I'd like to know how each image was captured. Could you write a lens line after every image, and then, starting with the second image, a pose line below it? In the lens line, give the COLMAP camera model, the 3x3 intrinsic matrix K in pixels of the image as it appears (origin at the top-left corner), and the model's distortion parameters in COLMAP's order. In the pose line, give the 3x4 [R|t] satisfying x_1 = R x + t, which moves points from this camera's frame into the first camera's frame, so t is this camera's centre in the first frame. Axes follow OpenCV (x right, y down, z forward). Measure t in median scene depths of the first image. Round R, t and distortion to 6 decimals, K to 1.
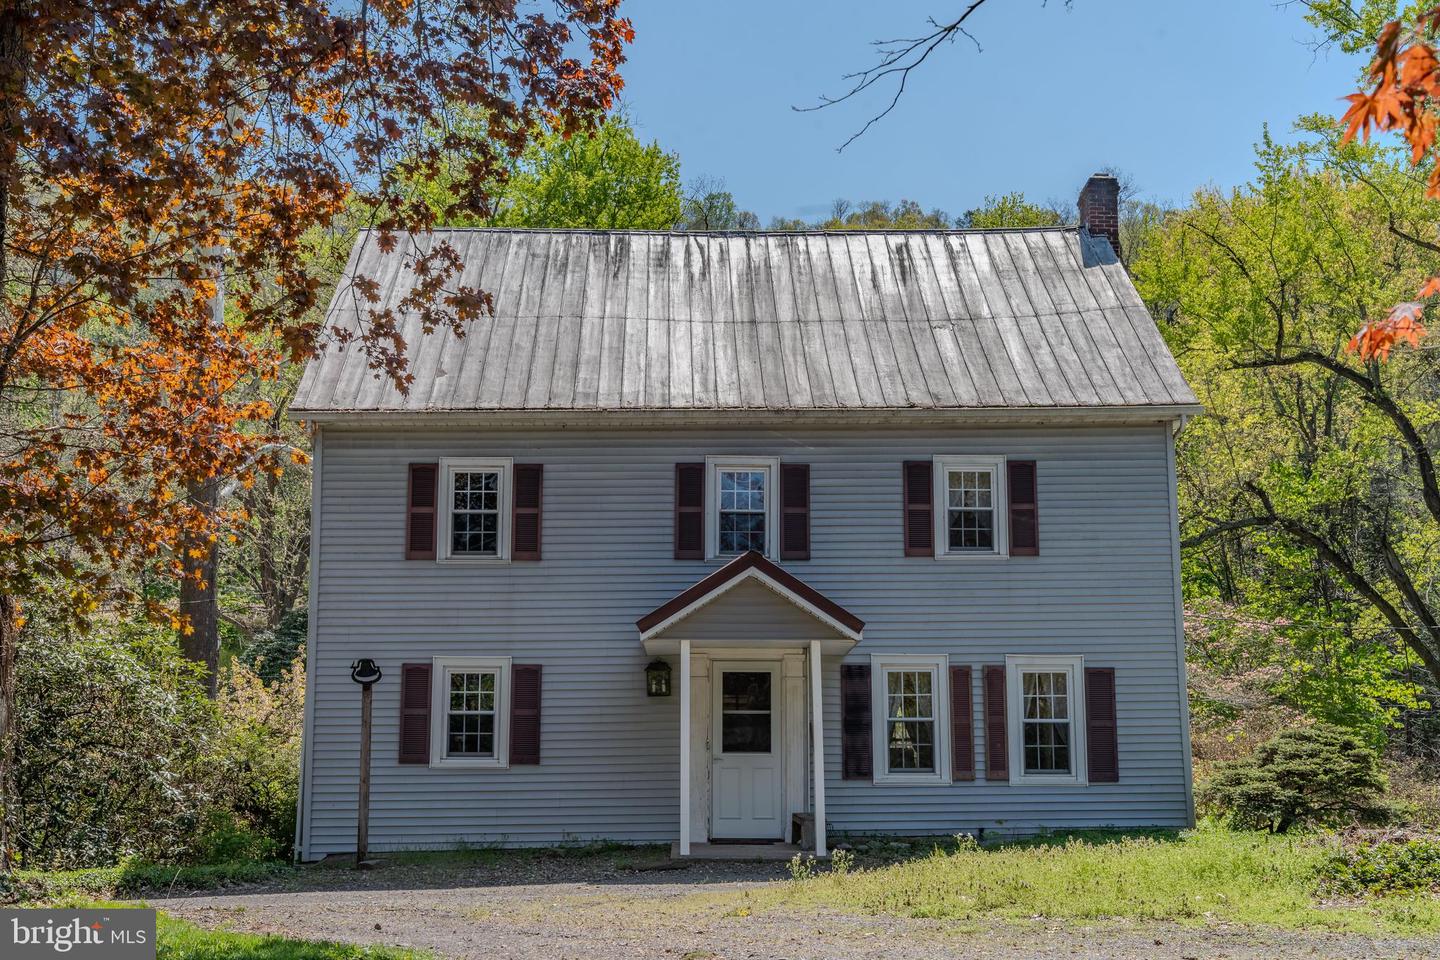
lens RADIAL K [[1917.7, 0, 716.2], [0, 1917.7, 475.9], [0, 0, 1]] dist [0.019505, 0.000000]
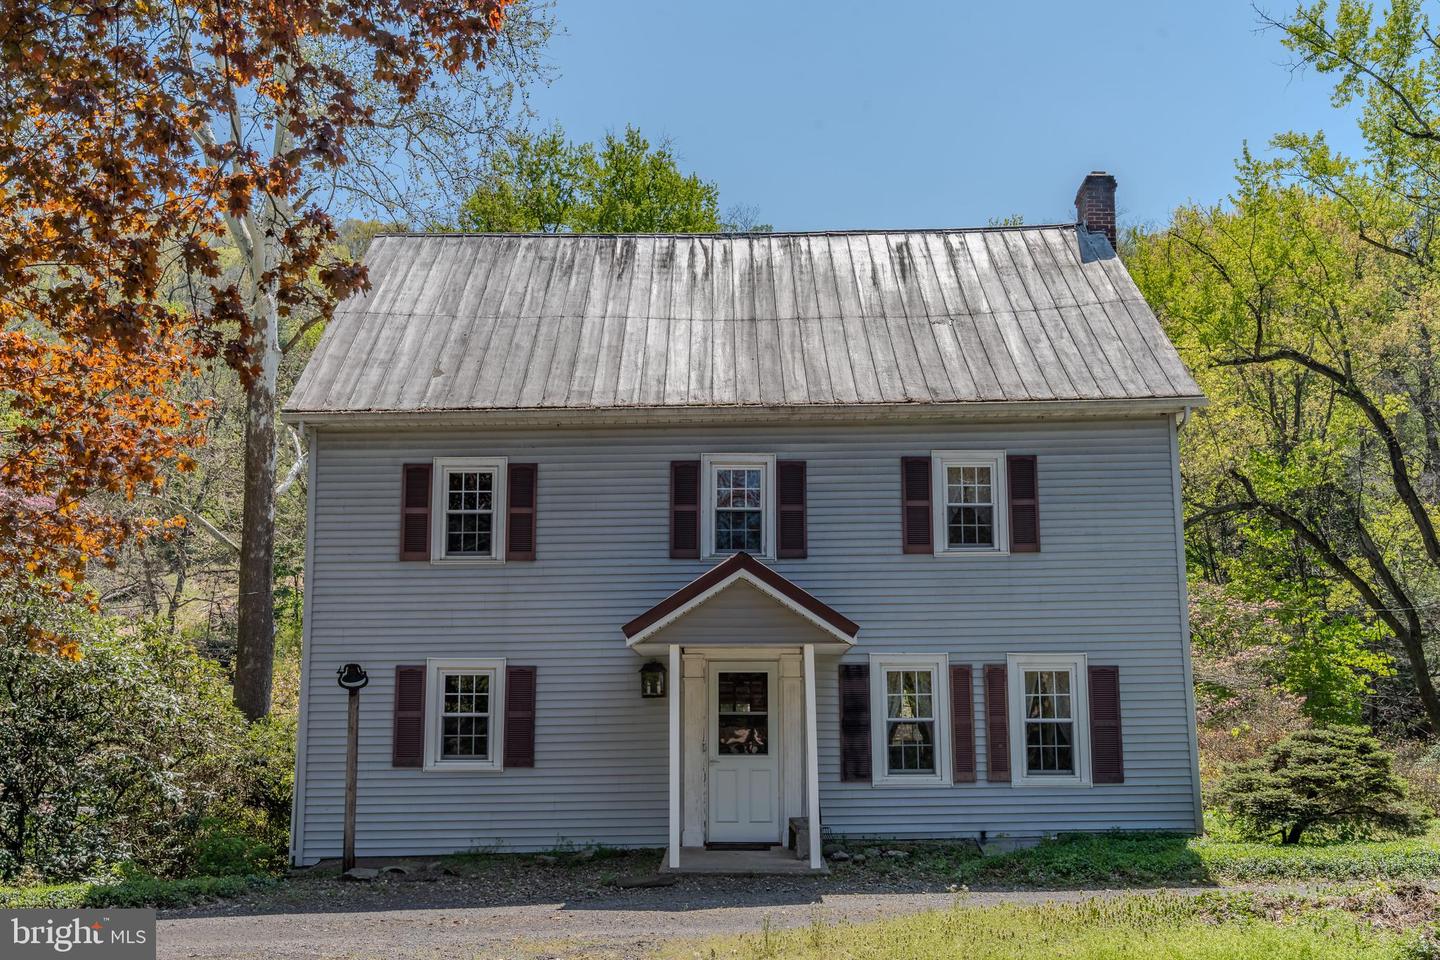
lens RADIAL K [[1598.4, 0, 710.5], [0, 1598.4, 473.7], [0, 0, 1]] dist [0.011037, 0.000000]
pose [[0.999352, -0.008515, -0.034977, 0.028503], [0.008719, 0.999946, 0.005701, -0.004775], [0.034926, -0.006002, 0.999372, 0.176268]]
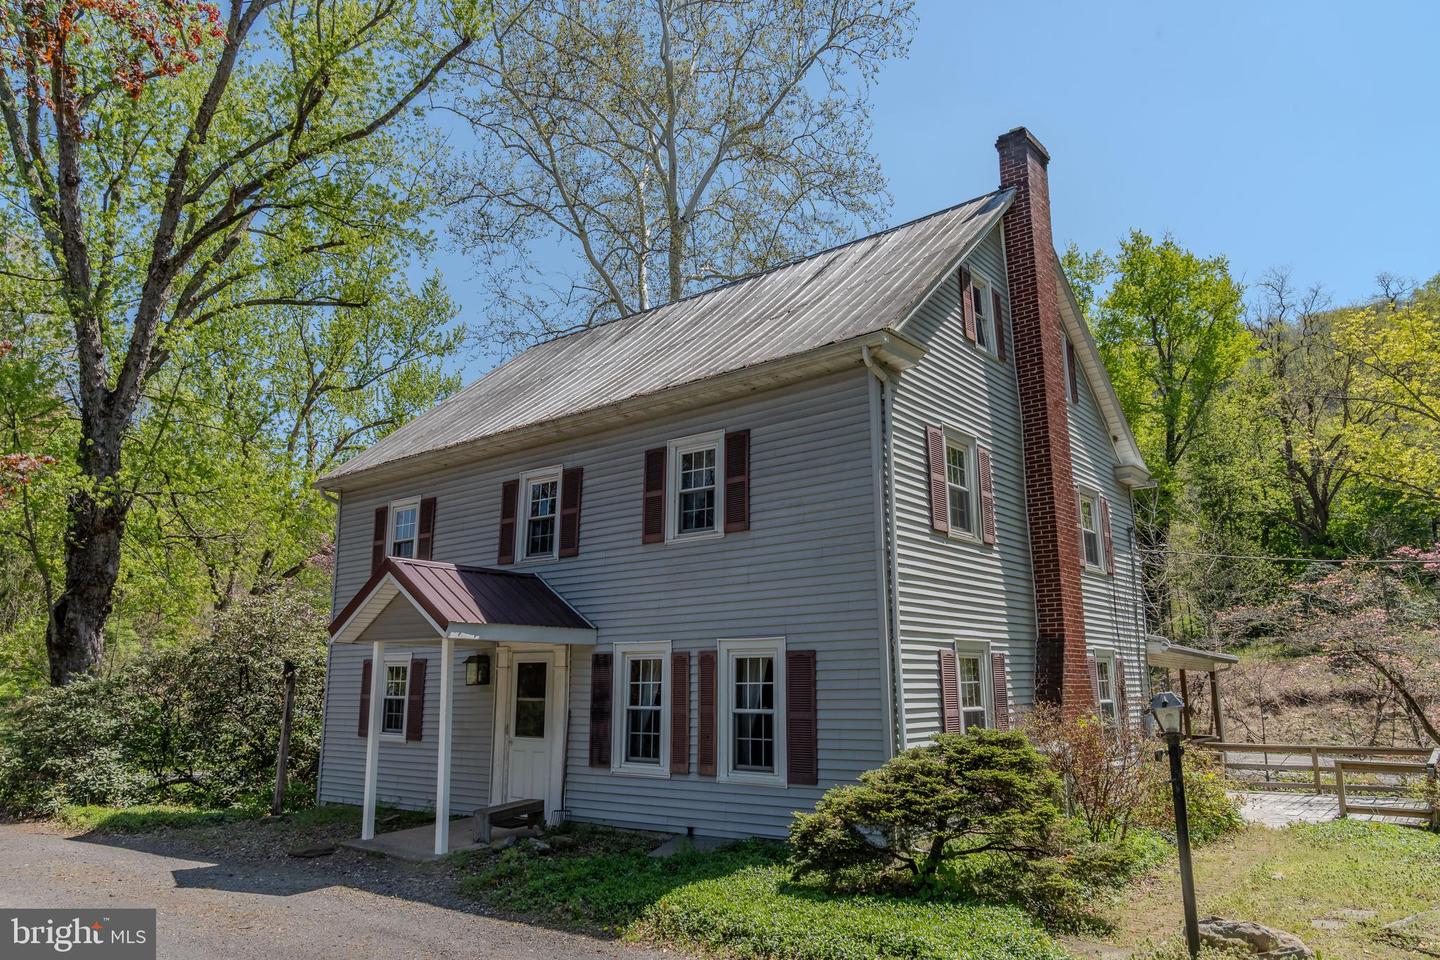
lens RADIAL K [[977.3, 0, 714.8], [0, 977.3, 490.2], [0, 0, 1]] dist [-0.001898, 0.002068]
pose [[0.754584, -0.127389, -0.643720, 0.465414], [0.108871, 0.991684, -0.068629, 0.053532], [0.647109, -0.018296, 0.762178, 0.635140]]
